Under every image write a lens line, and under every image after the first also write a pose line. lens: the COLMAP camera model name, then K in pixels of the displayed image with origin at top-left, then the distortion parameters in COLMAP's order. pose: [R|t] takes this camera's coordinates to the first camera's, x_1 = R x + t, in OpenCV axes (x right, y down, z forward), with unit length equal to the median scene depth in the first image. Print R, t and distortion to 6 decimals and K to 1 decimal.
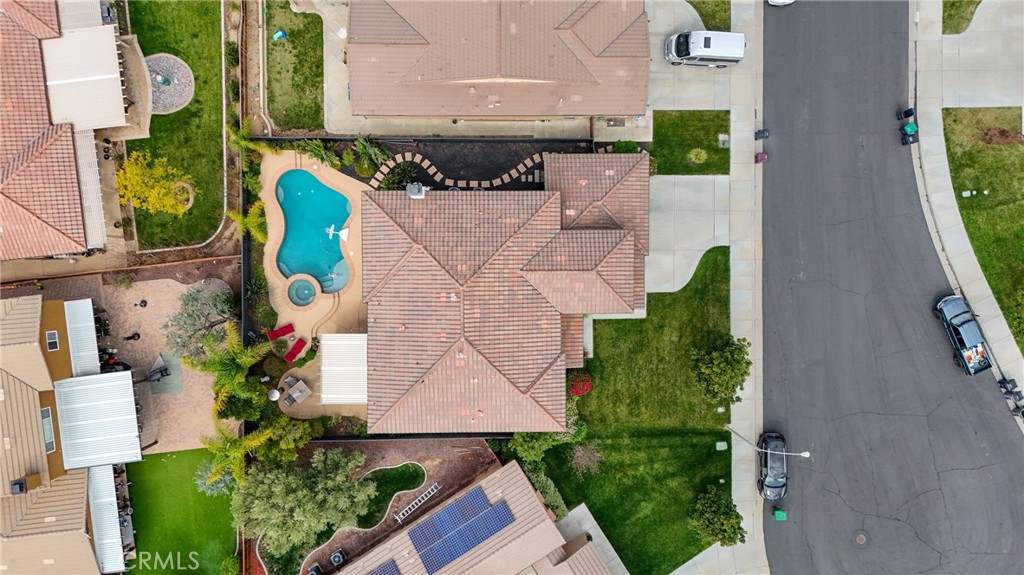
lens RADIAL K [[800.6, 0, 514.3], [0, 800.6, 286.0], [0, 0, 1]] dist [-0.056151, -0.005330]
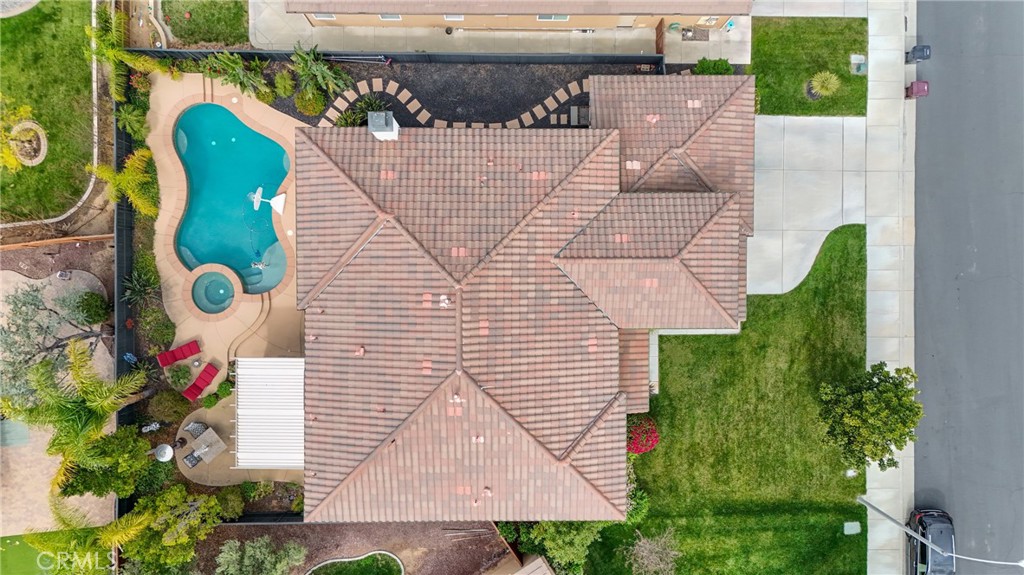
lens RADIAL K [[800.6, 0, 509.7], [0, 800.6, 288.3], [0, 0, 1]] dist [-0.056151, -0.005330]
pose [[0.999986, 0.004072, -0.003488, -0.022186], [-0.004060, 0.999985, 0.003673, 0.001523], [0.003503, -0.003659, 0.999987, 0.357411]]
